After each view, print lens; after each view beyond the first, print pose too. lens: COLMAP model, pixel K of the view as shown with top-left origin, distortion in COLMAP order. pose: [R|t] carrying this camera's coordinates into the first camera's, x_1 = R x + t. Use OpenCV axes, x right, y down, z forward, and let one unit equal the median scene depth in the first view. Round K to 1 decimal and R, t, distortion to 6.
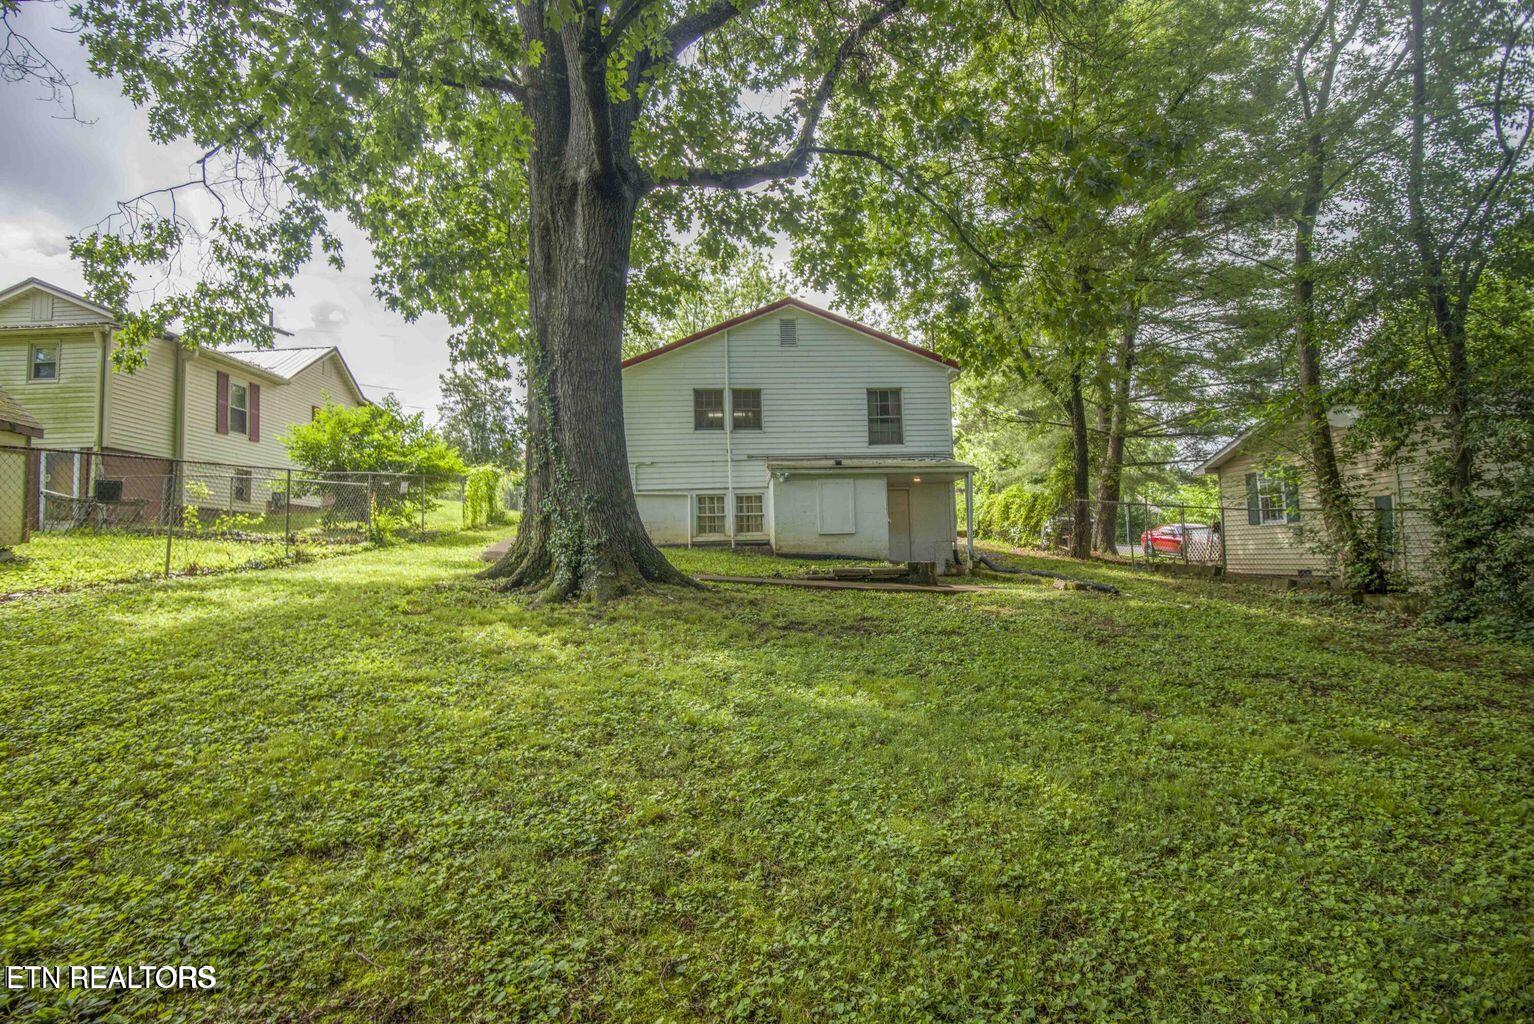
lens RADIAL K [[700.5, 0, 771.2], [0, 700.5, 510.3], [0, 0, 1]] dist [-0.021084, -0.007568]
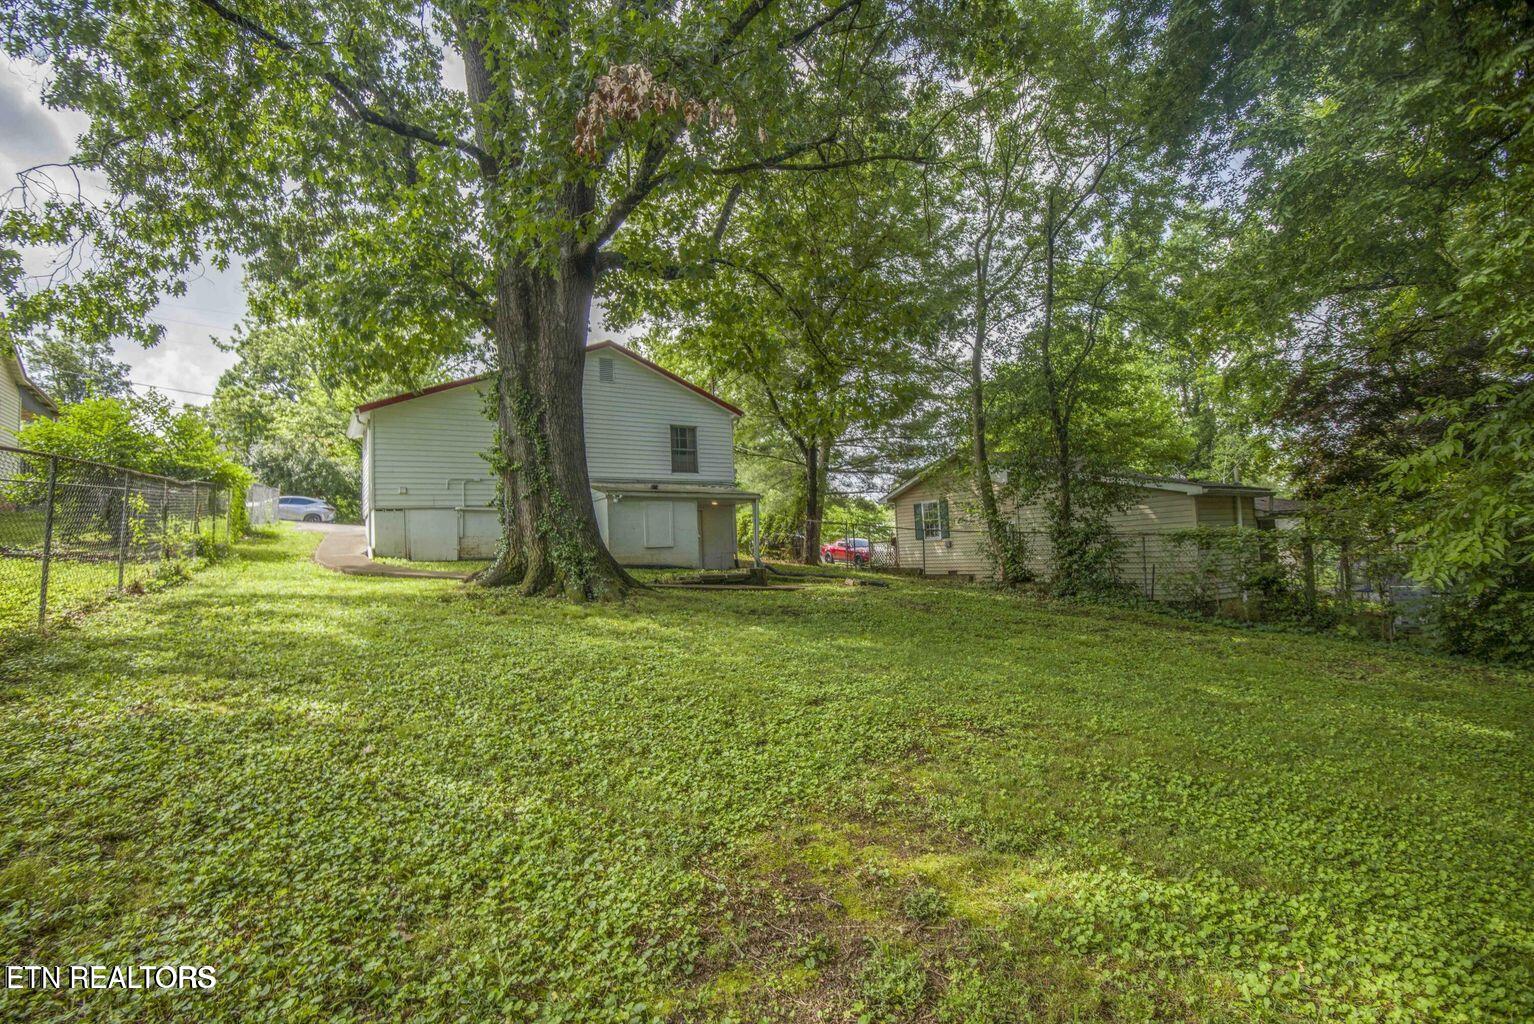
lens RADIAL K [[700.5, 0, 764.5], [0, 700.5, 515.4], [0, 0, 1]] dist [-0.021084, -0.007568]
pose [[0.880258, 0.018977, 0.474116, -0.312639], [-0.014436, 0.999808, -0.013216, -0.007491], [-0.474276, 0.004789, 0.880363, -0.136187]]
